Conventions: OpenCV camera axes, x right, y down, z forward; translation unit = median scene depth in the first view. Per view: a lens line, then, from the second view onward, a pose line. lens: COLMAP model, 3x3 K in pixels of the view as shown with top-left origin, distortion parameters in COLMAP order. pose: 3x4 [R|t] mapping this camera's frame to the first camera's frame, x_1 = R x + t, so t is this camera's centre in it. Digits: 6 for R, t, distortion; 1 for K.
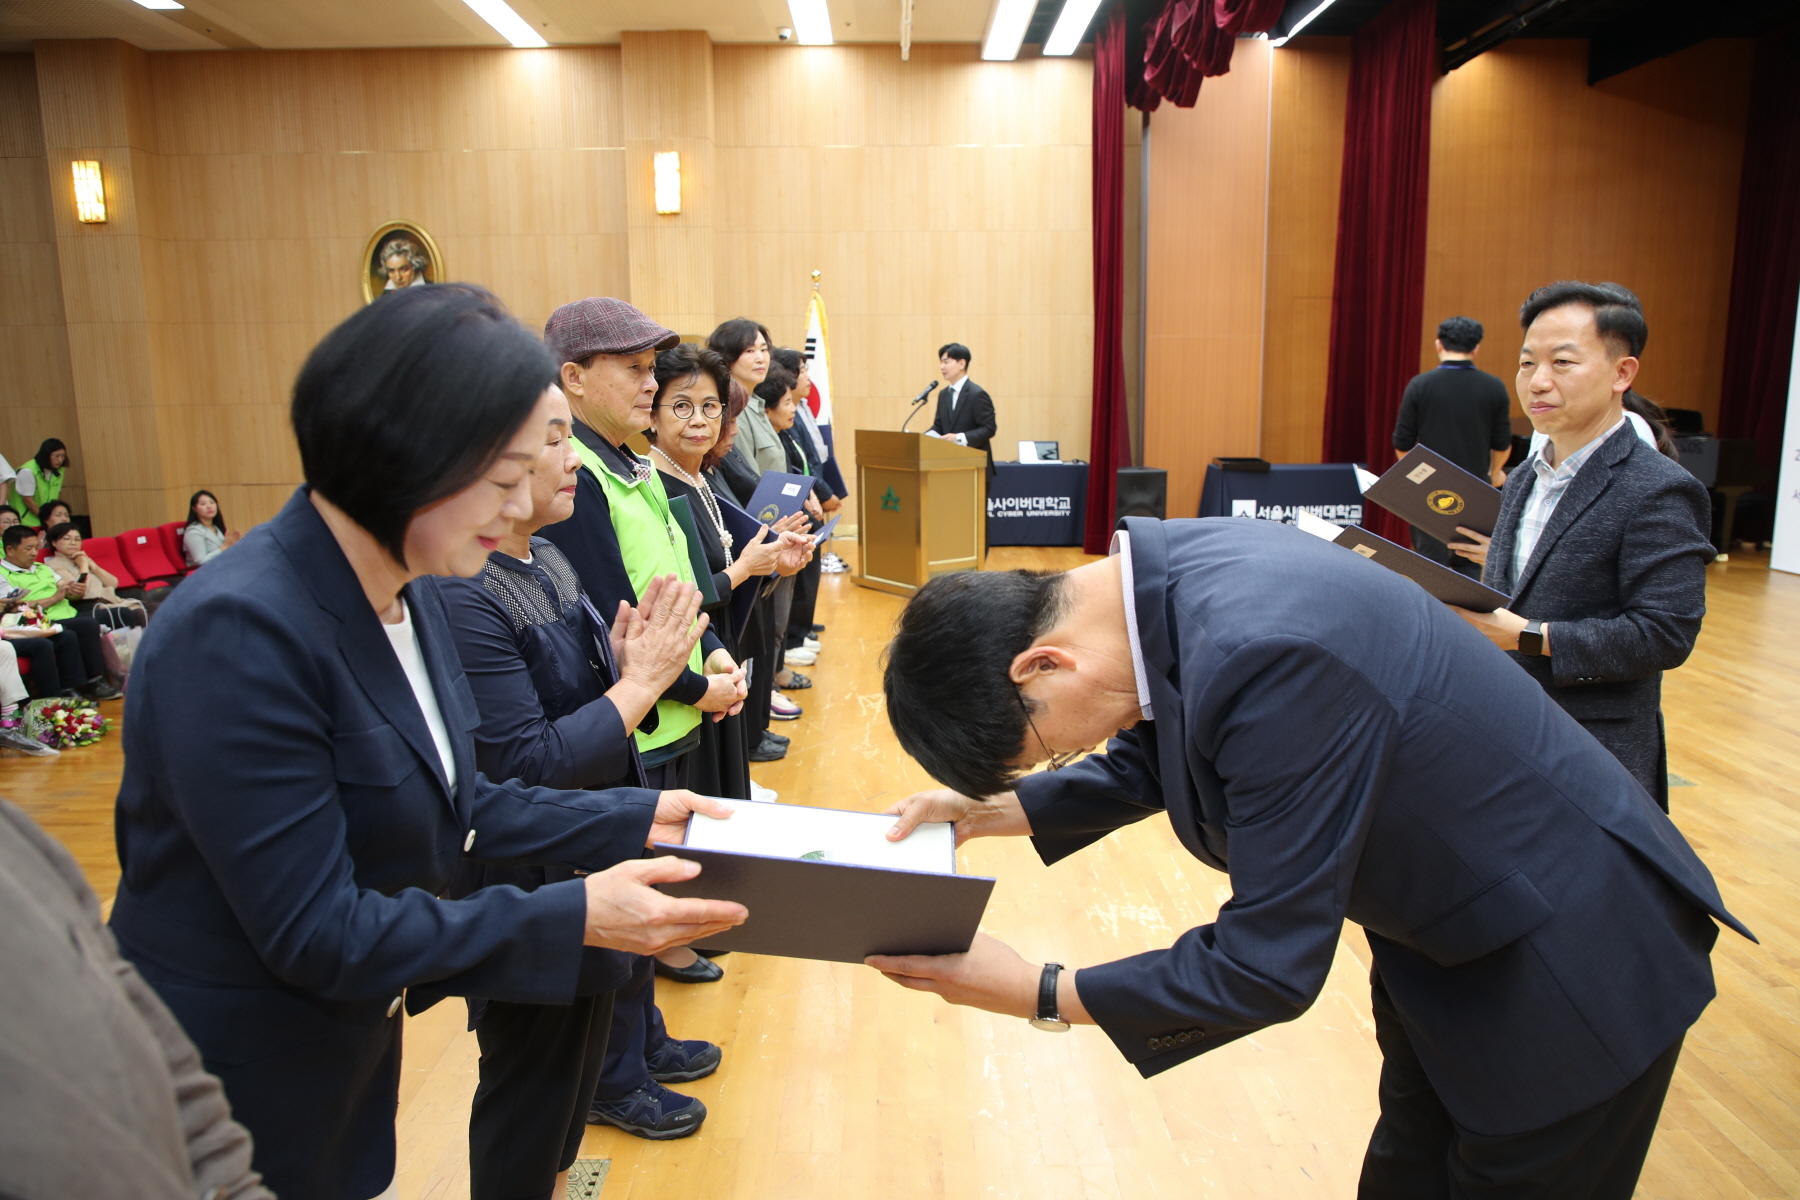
lens RADIAL K [[1256.6, 0, 900.0], [0, 1256.6, 600.0], [0, 0, 1]] dist [-0.063350, 0.039341]
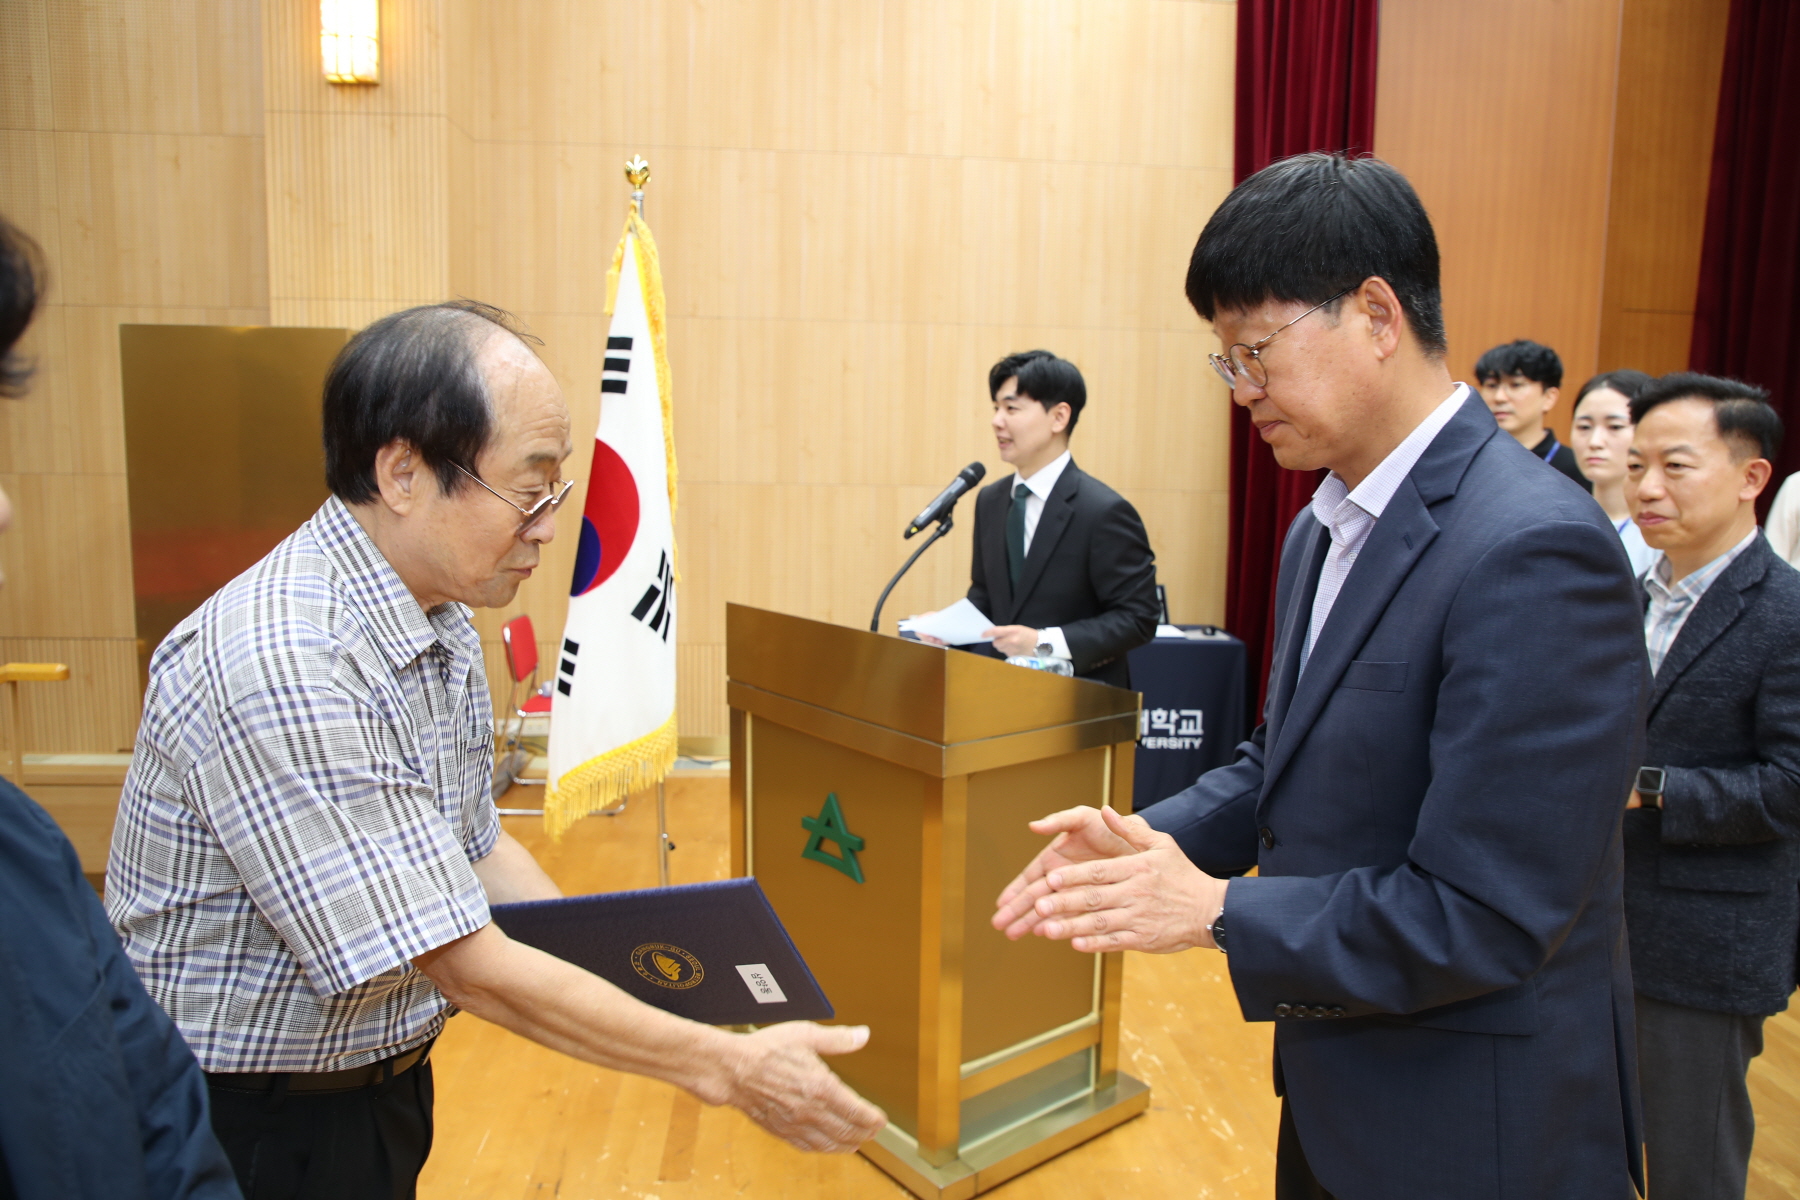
lens RADIAL K [[1253.4, 0, 900.0], [0, 1253.4, 600.0], [0, 0, 1]] dist [-0.064301, 0.038962]
pose [[0.997391, 0.017999, 0.069909, -0.011806], [-0.014380, 0.998547, -0.051930, -0.105900], [-0.070743, 0.050789, 0.996201, 0.589280]]
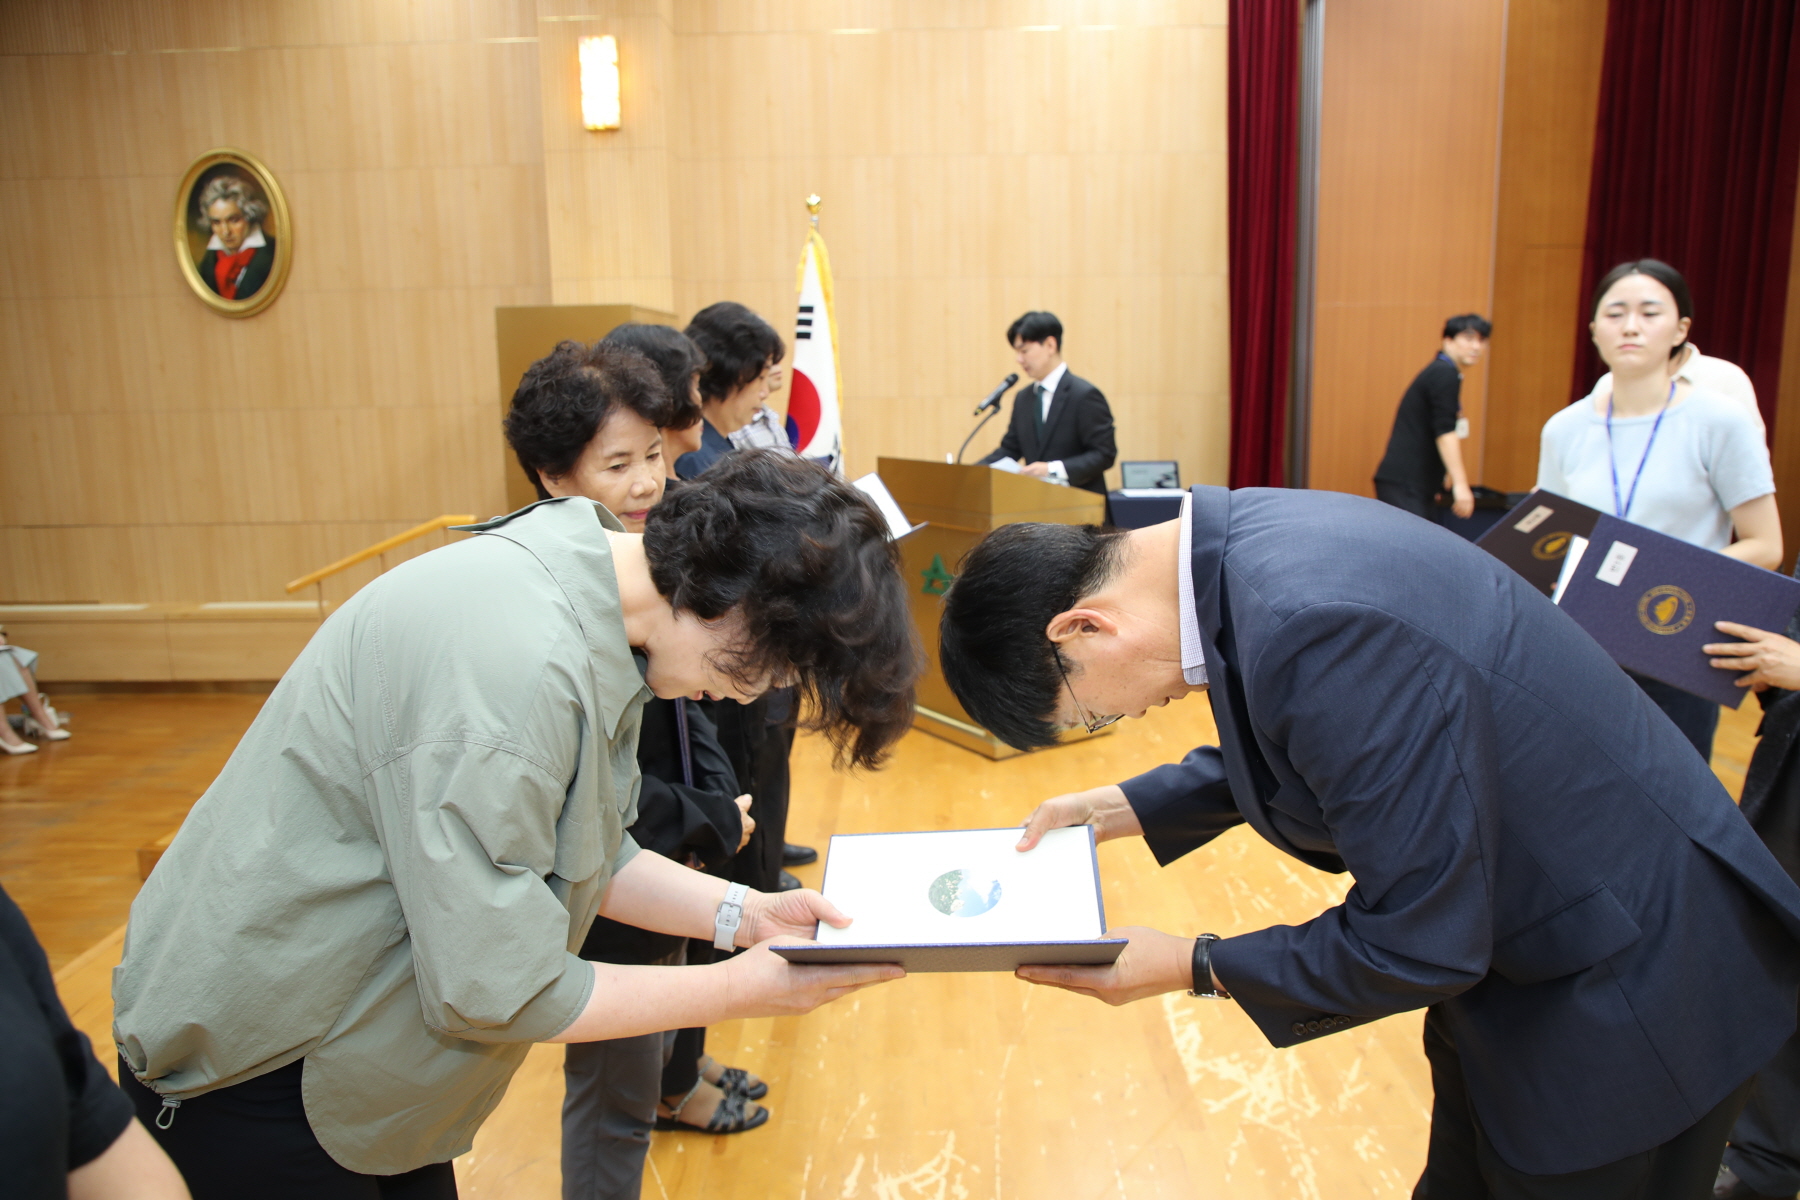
lens RADIAL K [[1253.4, 0, 900.0], [0, 1253.4, 600.0], [0, 0, 1]] dist [-0.064301, 0.038962]
pose [[0.999710, -0.003573, -0.023835, -0.009754], [0.003732, 0.999971, 0.006599, -0.063337], [0.023811, -0.006686, 0.999694, 0.359442]]
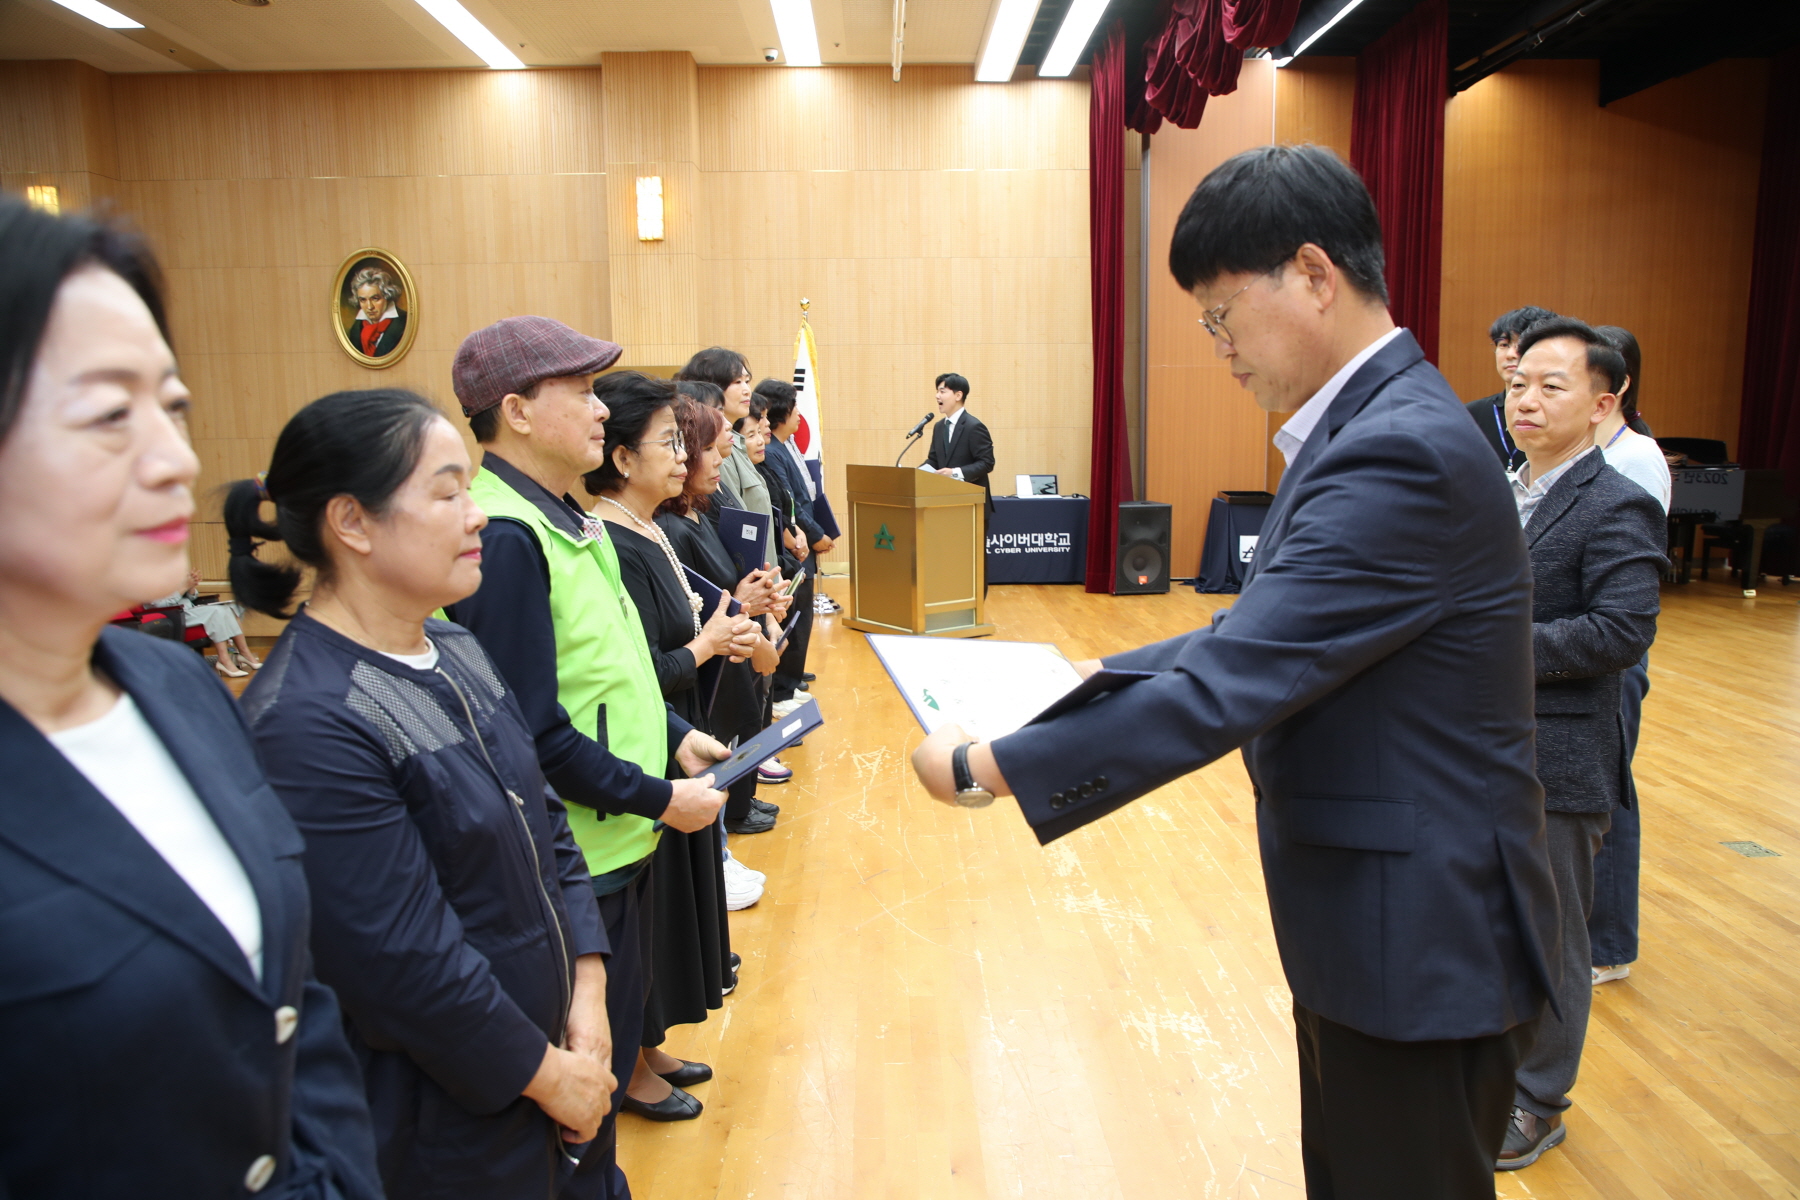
lens RADIAL K [[1260.7, 0, 900.0], [0, 1260.7, 600.0], [0, 0, 1]] dist [-0.060163, 0.036942]
pose [[0.999948, -0.004778, 0.009031, -0.003843], [0.004999, 0.999685, -0.024586, -0.008311], [-0.008910, 0.024630, 0.999657, 0.042585]]
